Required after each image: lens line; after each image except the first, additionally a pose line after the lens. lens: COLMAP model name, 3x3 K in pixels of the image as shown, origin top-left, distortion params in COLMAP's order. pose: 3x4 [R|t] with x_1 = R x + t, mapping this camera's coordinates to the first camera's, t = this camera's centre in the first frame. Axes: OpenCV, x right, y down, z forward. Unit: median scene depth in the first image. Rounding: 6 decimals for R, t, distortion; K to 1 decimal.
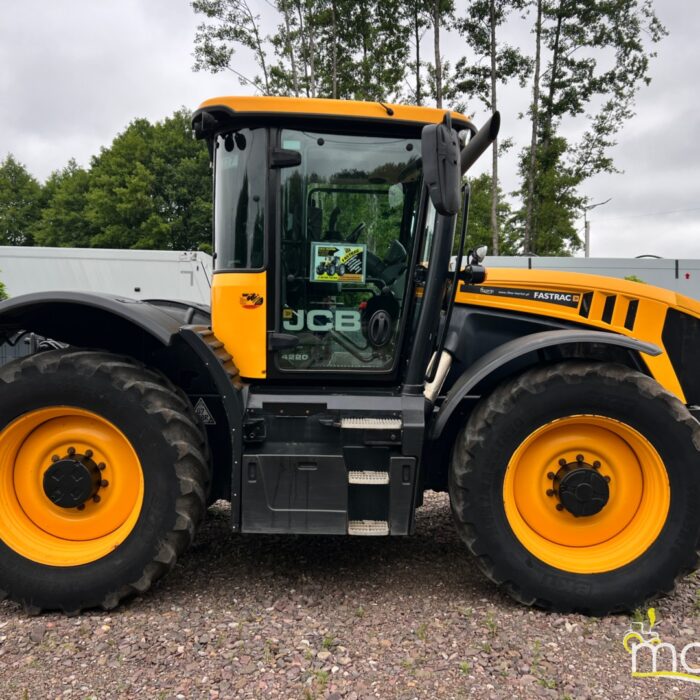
lens RADIAL K [[731.3, 0, 360.0], [0, 731.3, 342.6], [0, 0, 1]] dist [0.057681, 0.005051]
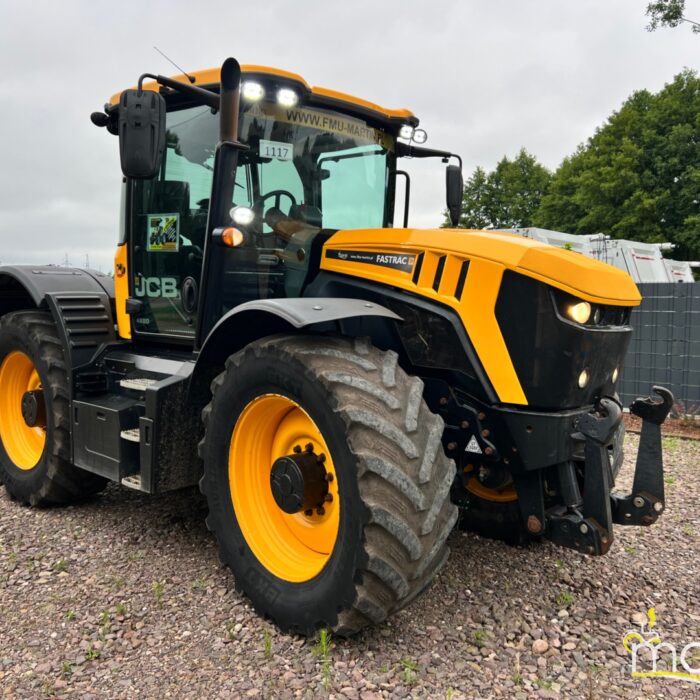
lens RADIAL K [[731.3, 0, 360.0], [0, 731.3, 342.6], [0, 0, 1]] dist [0.057681, 0.005051]
pose [[0.743462, 0.045699, -0.667215, 0.100822], [-0.030195, 0.998939, 0.034774, 0.000467], [0.668096, -0.005707, 0.744053, 0.045107]]
